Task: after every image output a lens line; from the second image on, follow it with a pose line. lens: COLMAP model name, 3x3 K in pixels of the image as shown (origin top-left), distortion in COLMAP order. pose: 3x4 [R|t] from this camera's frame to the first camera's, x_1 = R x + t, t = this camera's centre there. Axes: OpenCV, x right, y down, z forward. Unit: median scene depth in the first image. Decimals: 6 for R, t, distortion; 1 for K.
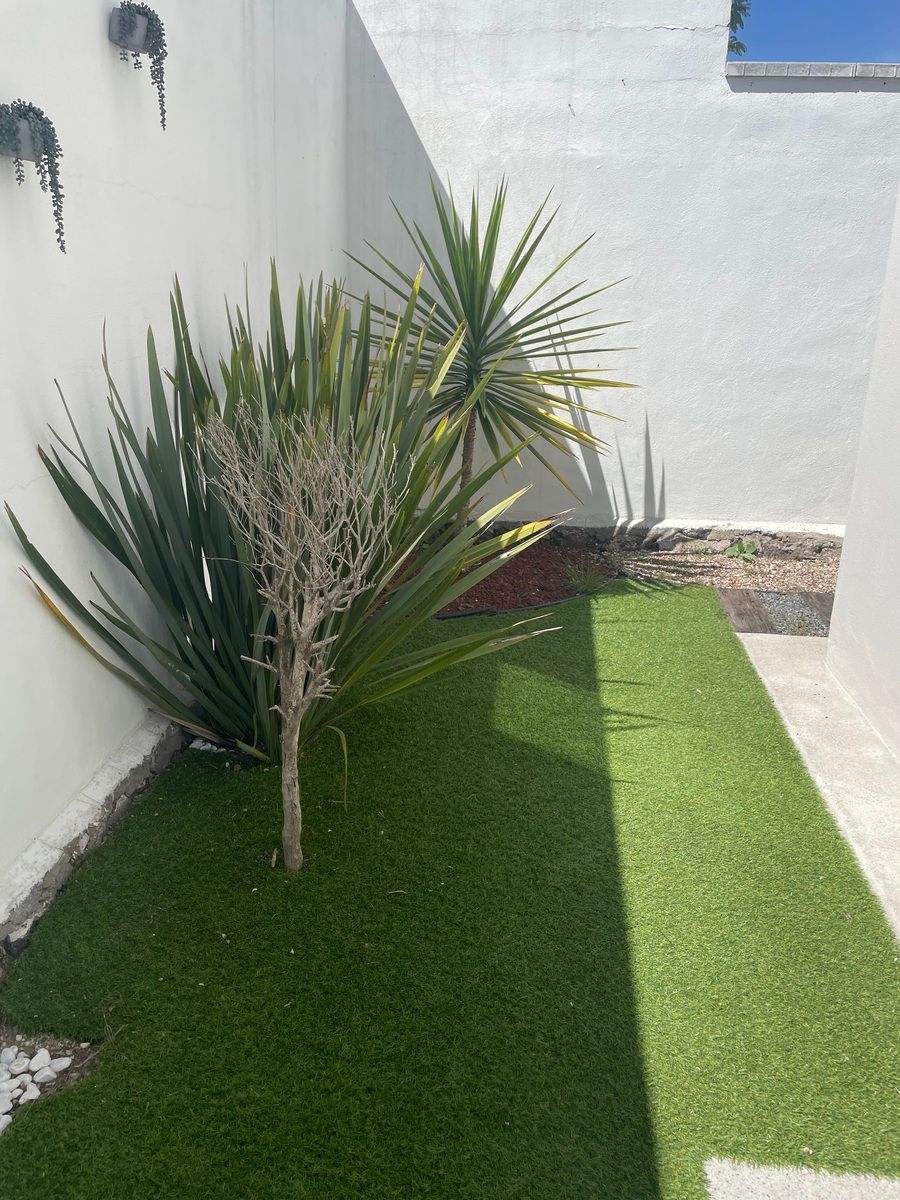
lens RADIAL K [[923.9, 0, 435.0], [0, 923.9, 621.9], [0, 0, 1]] dist [0.120990, -0.169960]
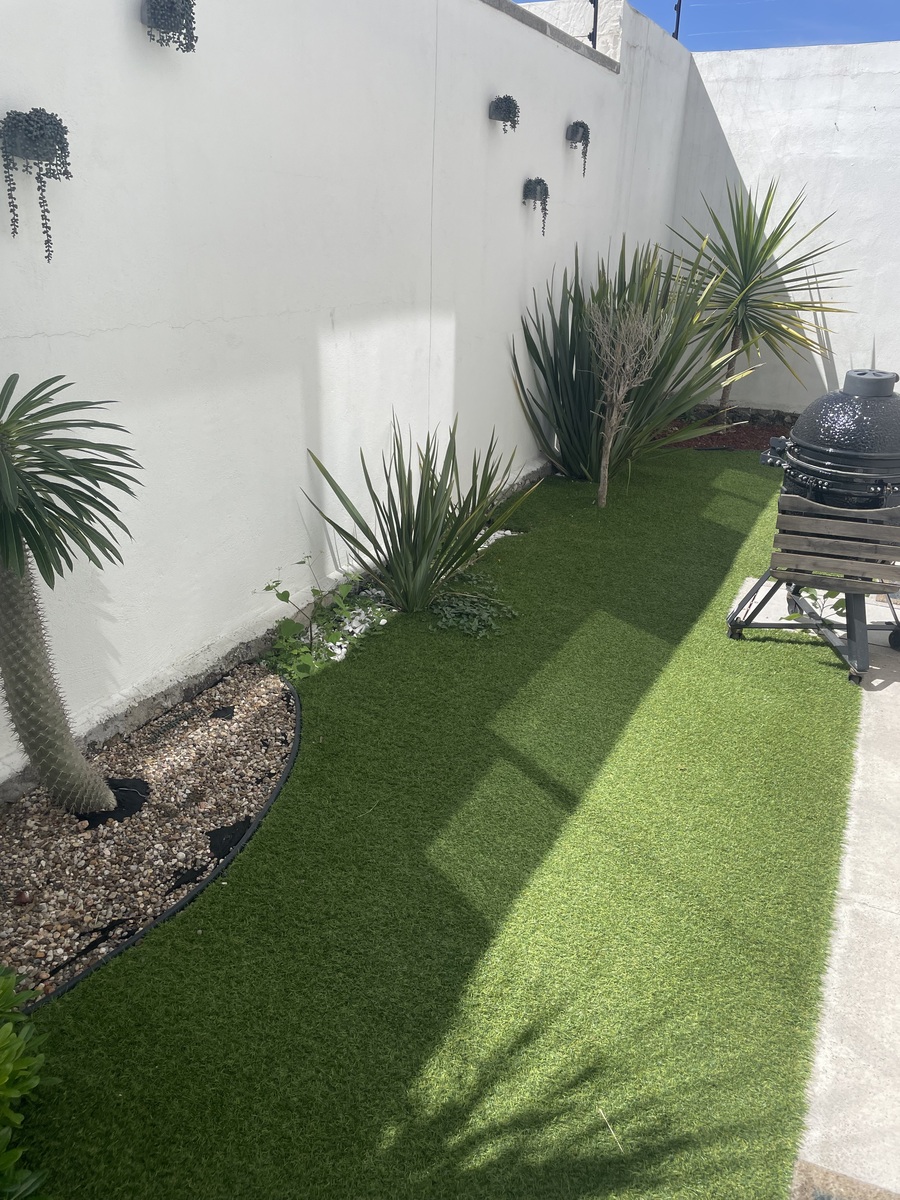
lens RADIAL K [[898.7, 0, 447.3], [0, 898.7, 594.4], [0, 0, 1]] dist [0.074468, -0.113964]
pose [[0.945865, 0.118927, -0.301986, 0.085390], [-0.109829, 0.992839, 0.046995, 0.193738], [0.305413, -0.011284, 0.952153, -0.570429]]
